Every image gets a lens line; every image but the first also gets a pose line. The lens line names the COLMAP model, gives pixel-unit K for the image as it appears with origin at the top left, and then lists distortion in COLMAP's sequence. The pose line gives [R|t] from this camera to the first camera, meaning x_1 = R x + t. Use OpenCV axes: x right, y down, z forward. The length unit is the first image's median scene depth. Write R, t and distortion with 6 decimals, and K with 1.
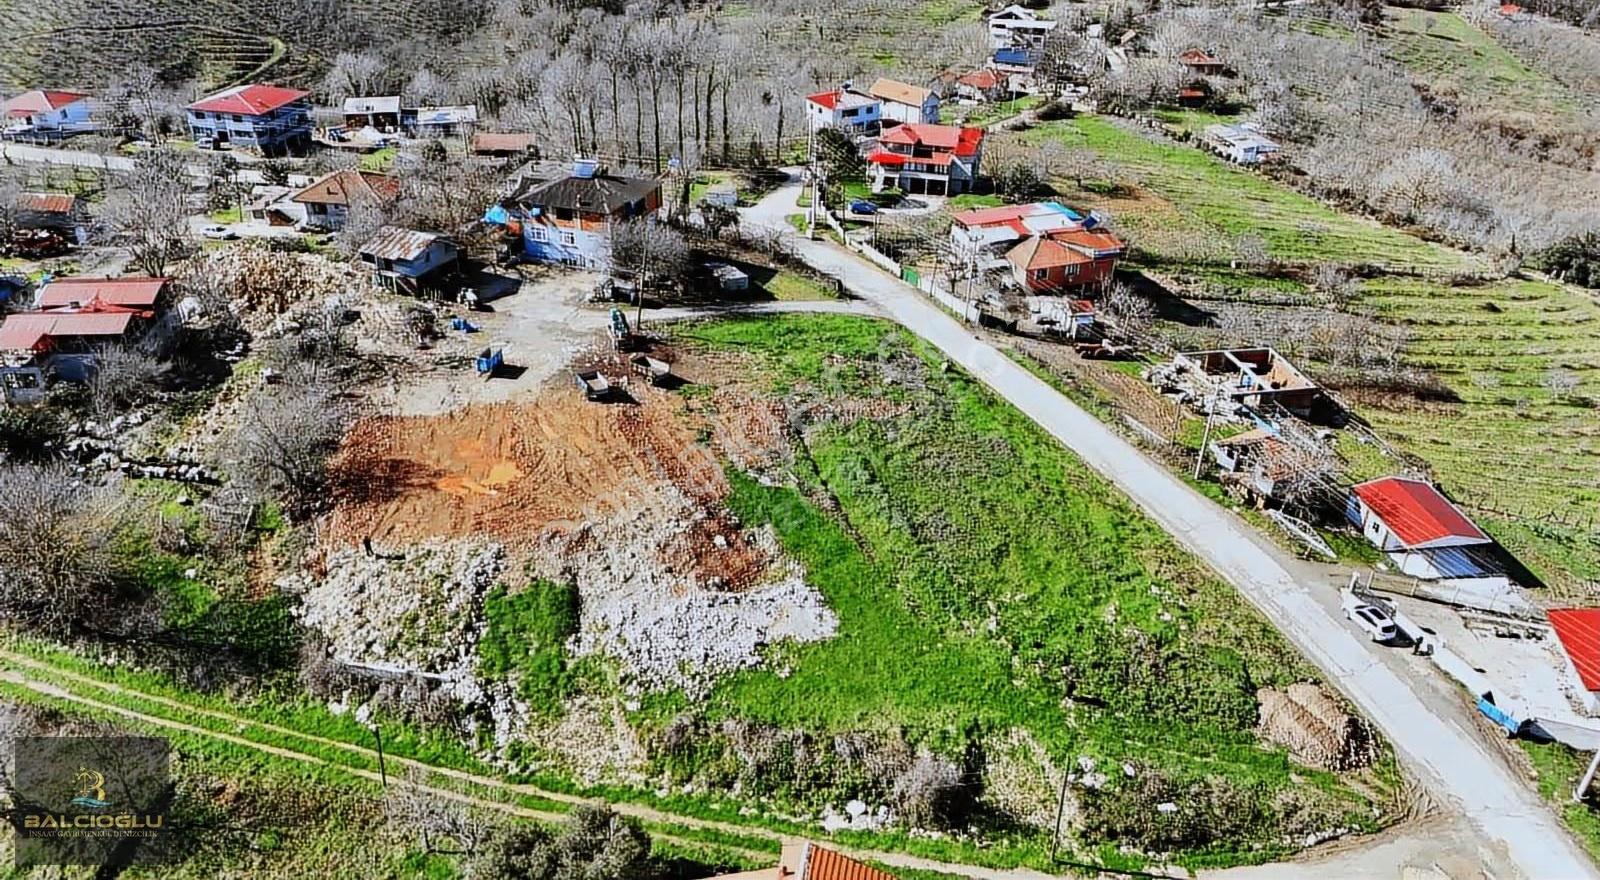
lens RADIAL K [[1219.1, 0, 795.8], [0, 1219.1, 425.3], [0, 0, 1]] dist [0.087711, -0.104790]
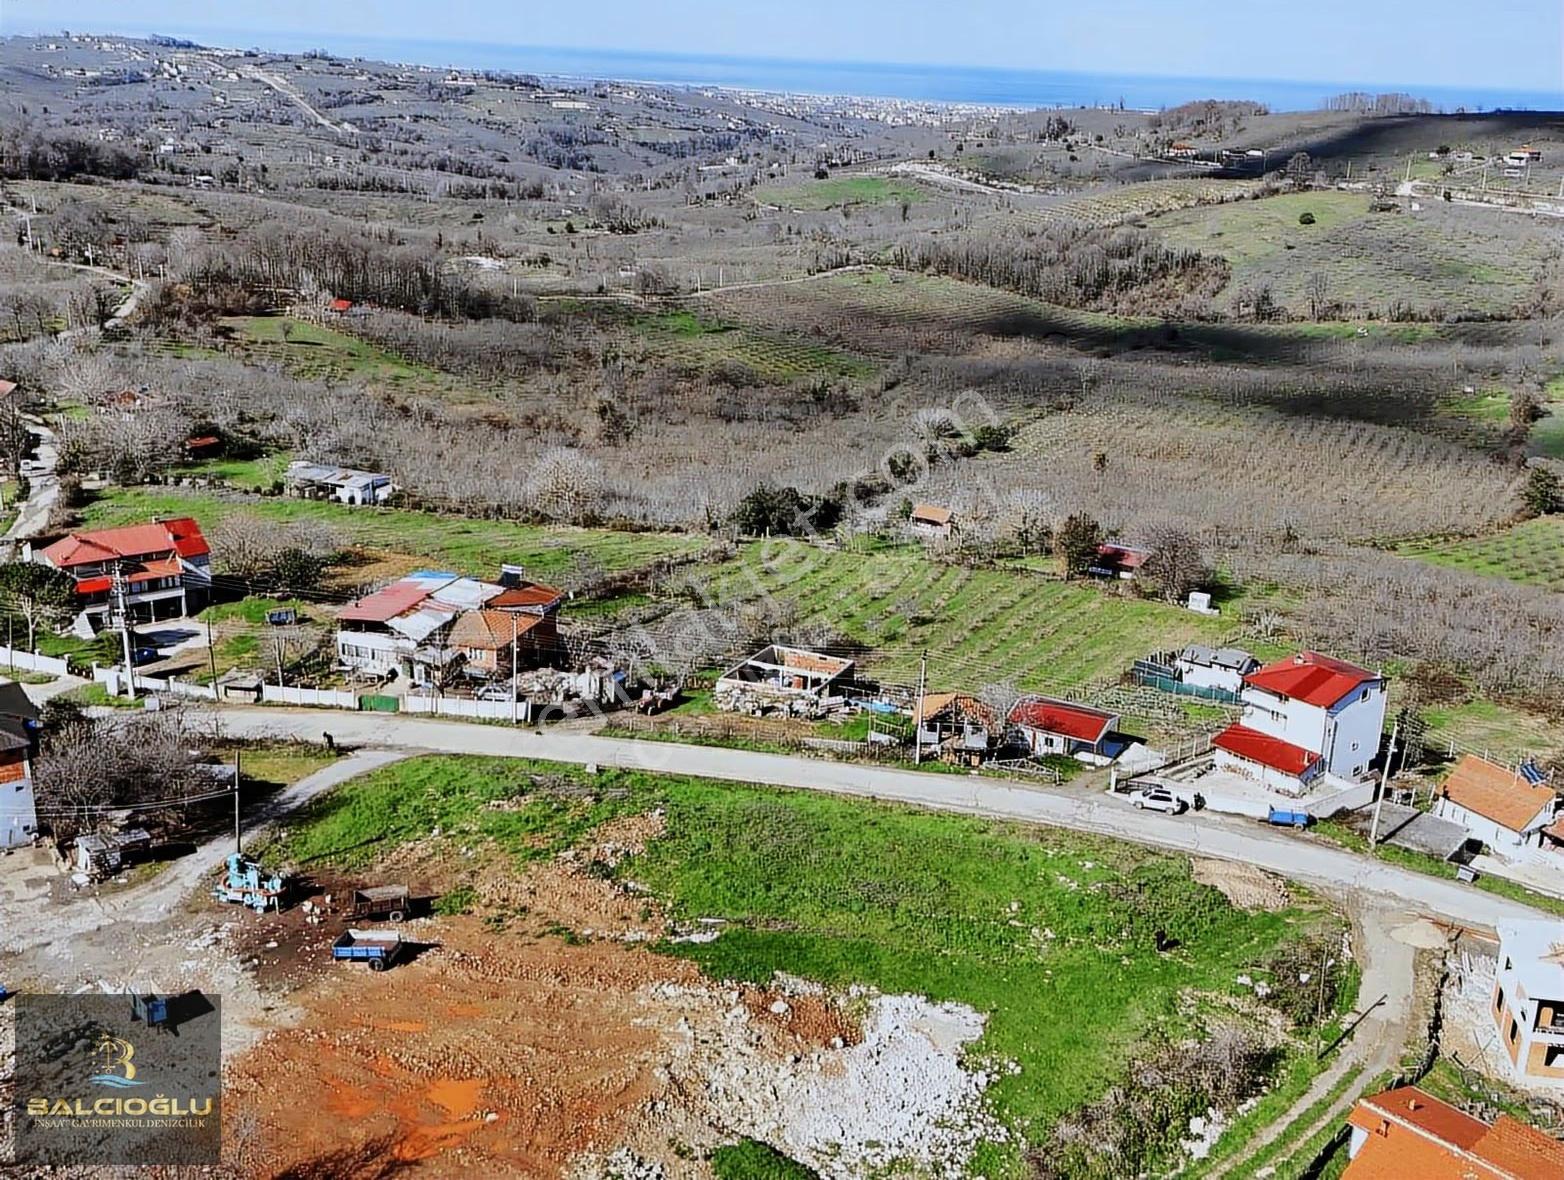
lens RADIAL K [[1607.4, 0, 905.7], [0, 1607.4, 594.4], [0, 0, 1]] dist [0.062728, -0.002832]
pose [[0.544872, -0.257757, 0.797919, -0.526521], [0.378374, 0.924772, 0.040356, -0.108184], [-0.748296, 0.279923, 0.601412, 0.172546]]
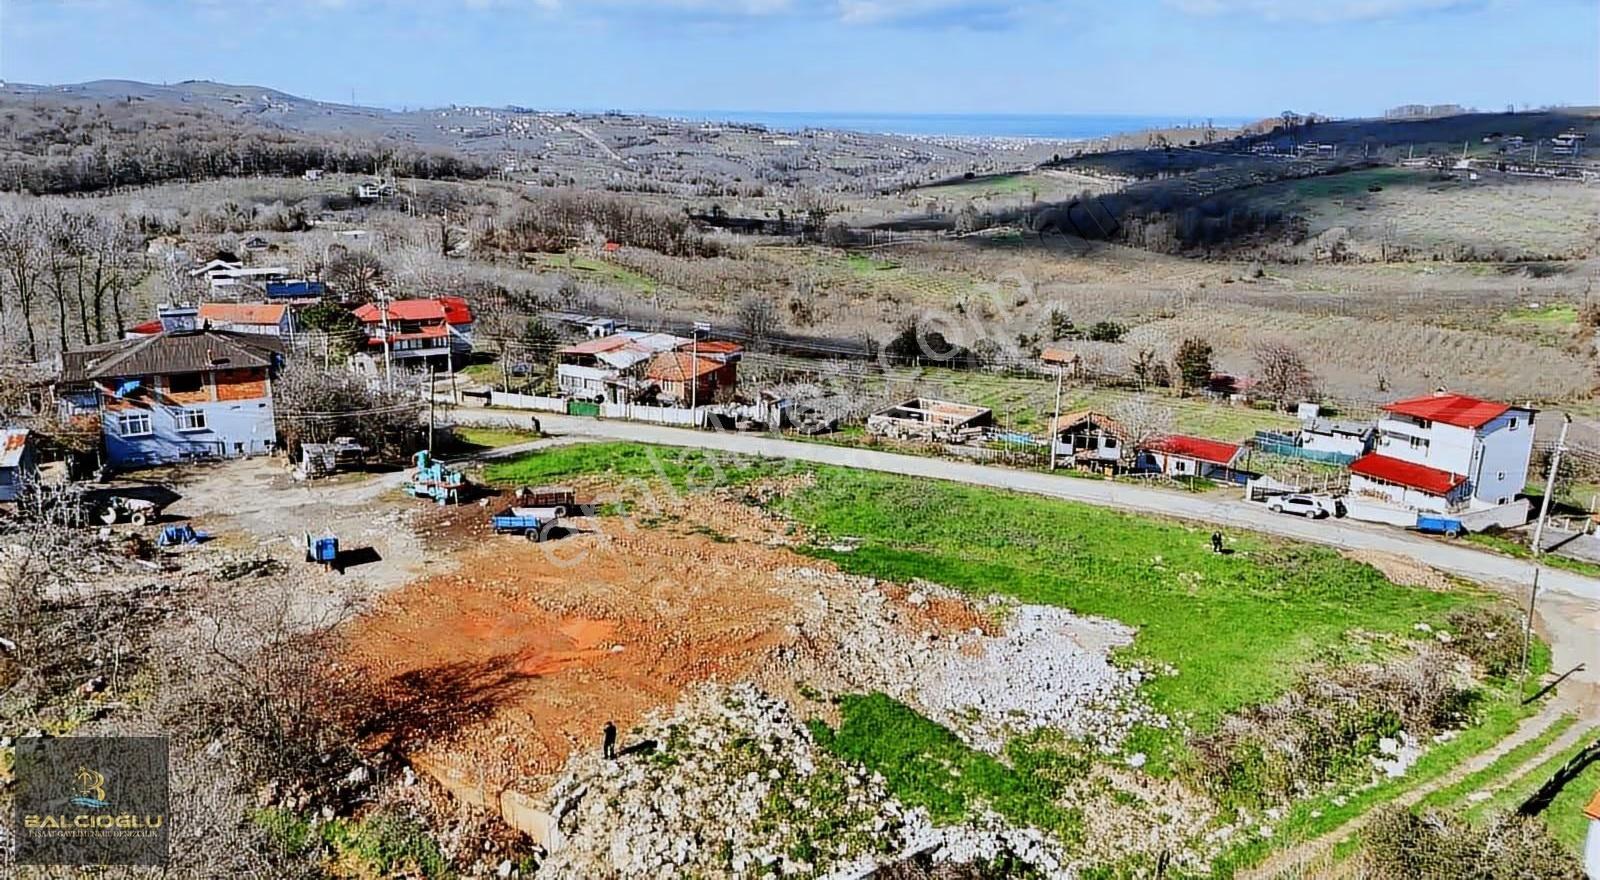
lens RADIAL K [[1194.8, 0, 800.0], [0, 1194.8, 440.0], [0, 0, 1]] dist [0.096945, -0.088957]
pose [[0.690595, -0.191045, 0.697553, -0.419592], [0.349787, 0.932406, -0.090932, 0.030898], [-0.633031, 0.306792, 0.710740, 0.334577]]
